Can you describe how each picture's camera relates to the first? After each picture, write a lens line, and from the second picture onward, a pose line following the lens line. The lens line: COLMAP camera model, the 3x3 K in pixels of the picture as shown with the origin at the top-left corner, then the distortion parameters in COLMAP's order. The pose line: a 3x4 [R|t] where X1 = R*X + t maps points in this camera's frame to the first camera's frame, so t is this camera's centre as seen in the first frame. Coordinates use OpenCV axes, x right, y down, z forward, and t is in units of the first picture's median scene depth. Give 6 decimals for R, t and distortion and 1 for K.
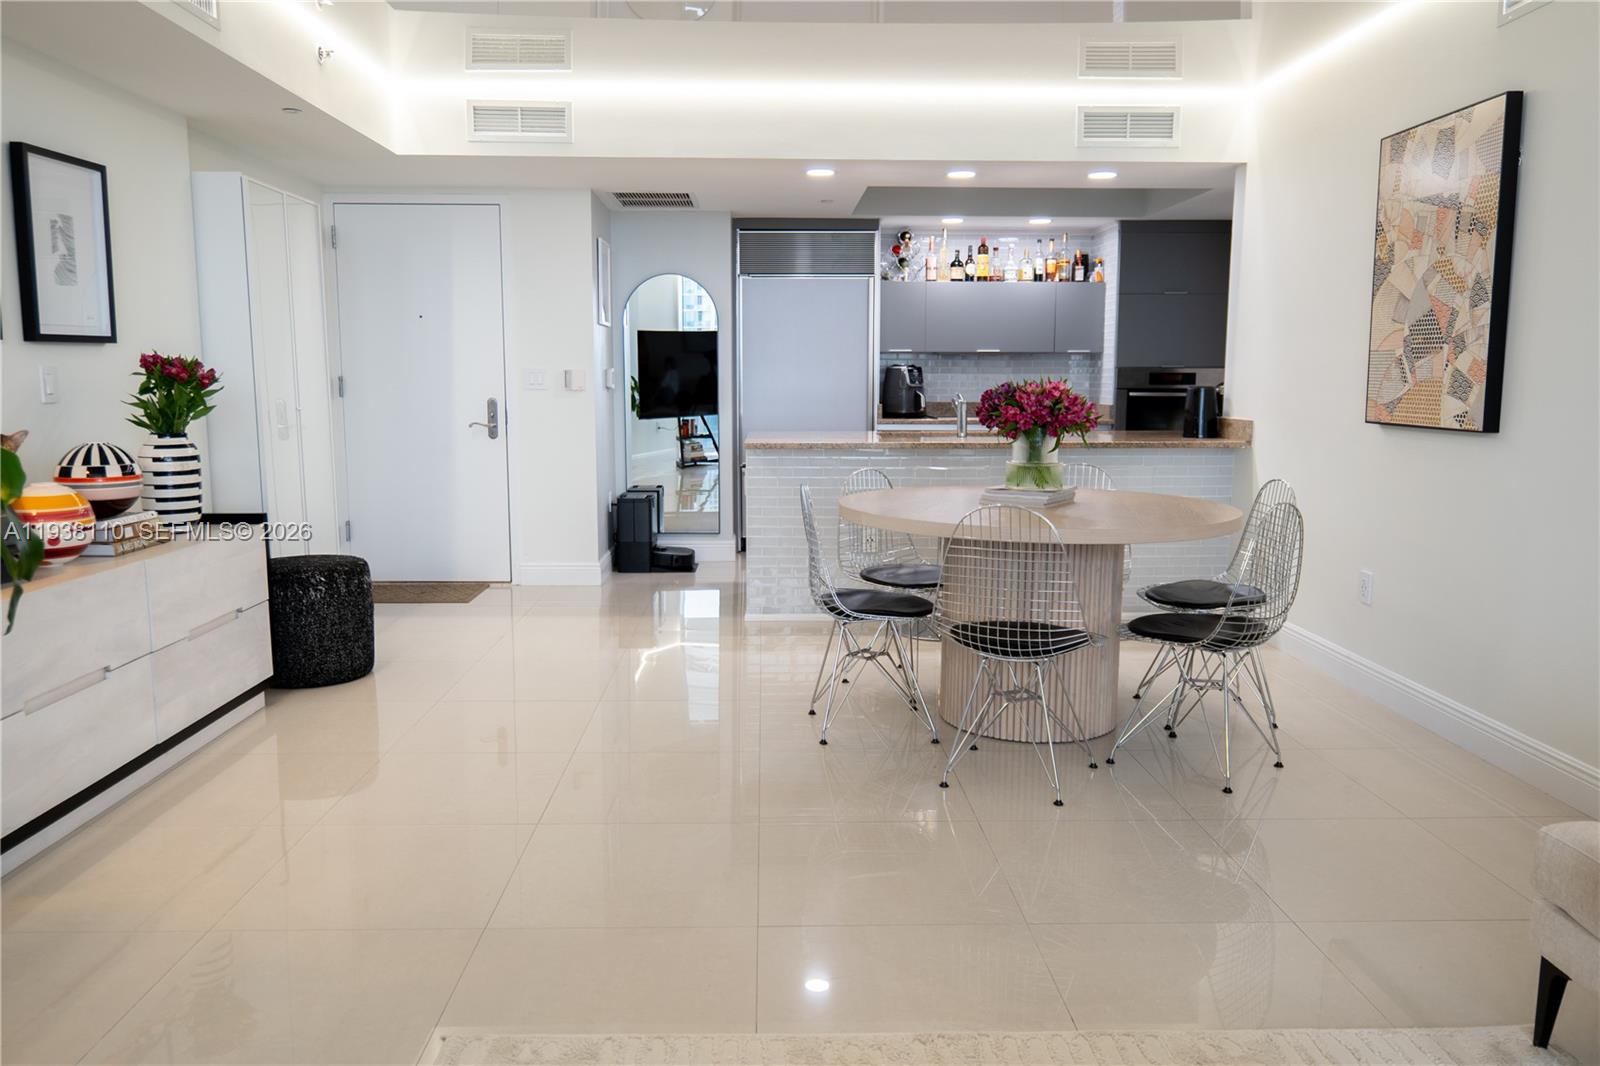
lens RADIAL K [[1186.7, 0, 796.0], [0, 1186.7, 526.9], [0, 0, 1]] dist [-0.002721, -0.002287]
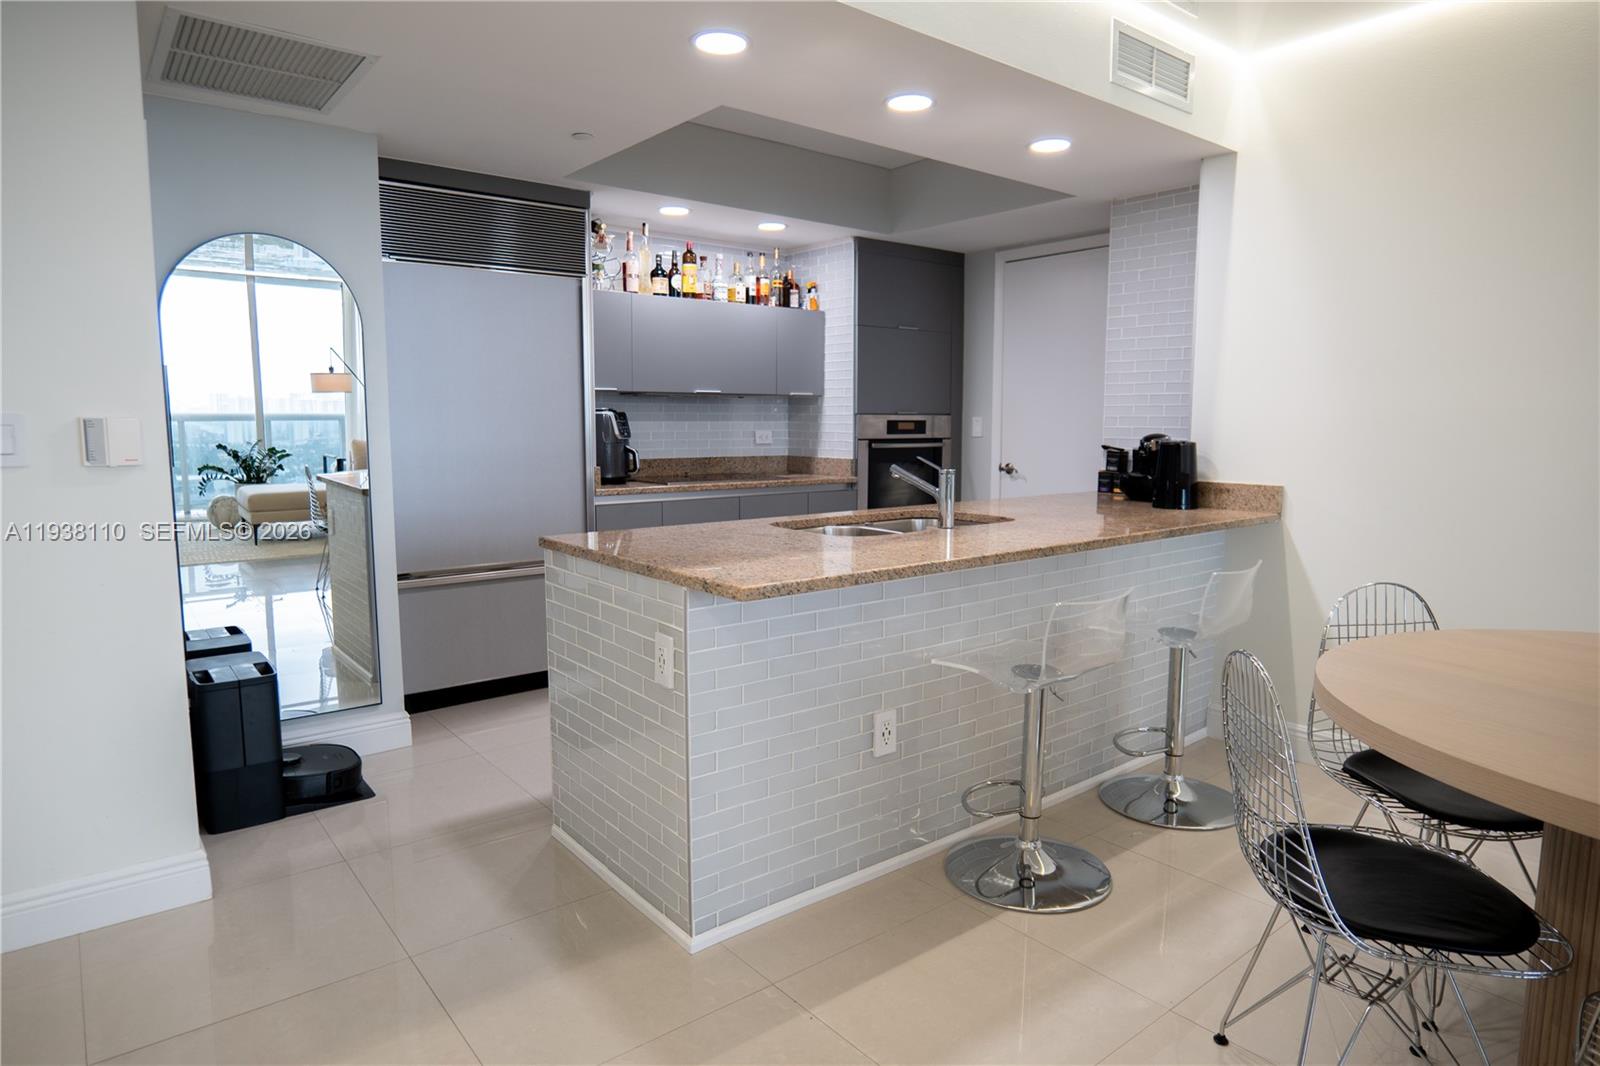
lens RADIAL K [[943.9, 0, 808.6], [0, 943.9, 529.4], [0, 0, 1]] dist [-0.037612, 0.025903]
pose [[0.792499, -0.071110, 0.605714, -0.232513], [0.075798, 0.996963, 0.017870, -0.096662], [-0.605145, 0.031750, 0.795482, 0.709081]]
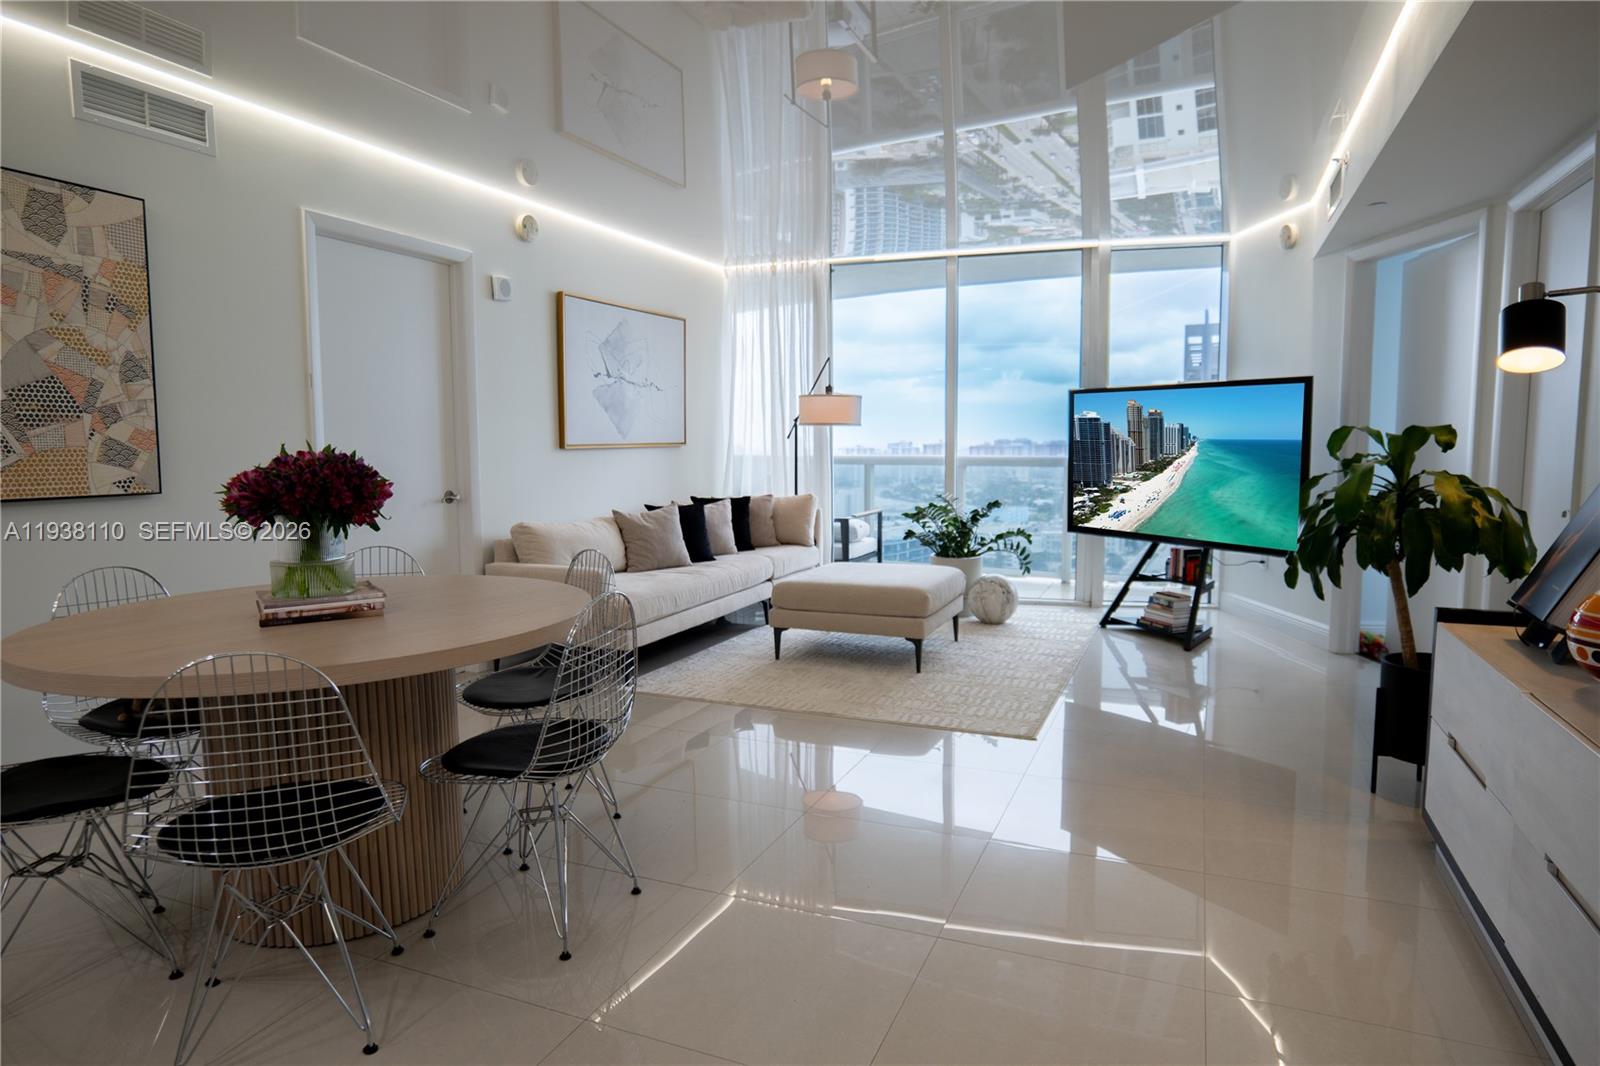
lens RADIAL K [[943.9, 0, 802.9], [0, 943.9, 532.4], [0, 0, 1]] dist [-0.037612, 0.025903]
pose [[-0.912973, -0.036489, 0.406385, -0.241092], [0.055663, 0.975543, 0.212644, -0.135718], [-0.404205, 0.216759, -0.888613, 1.056906]]
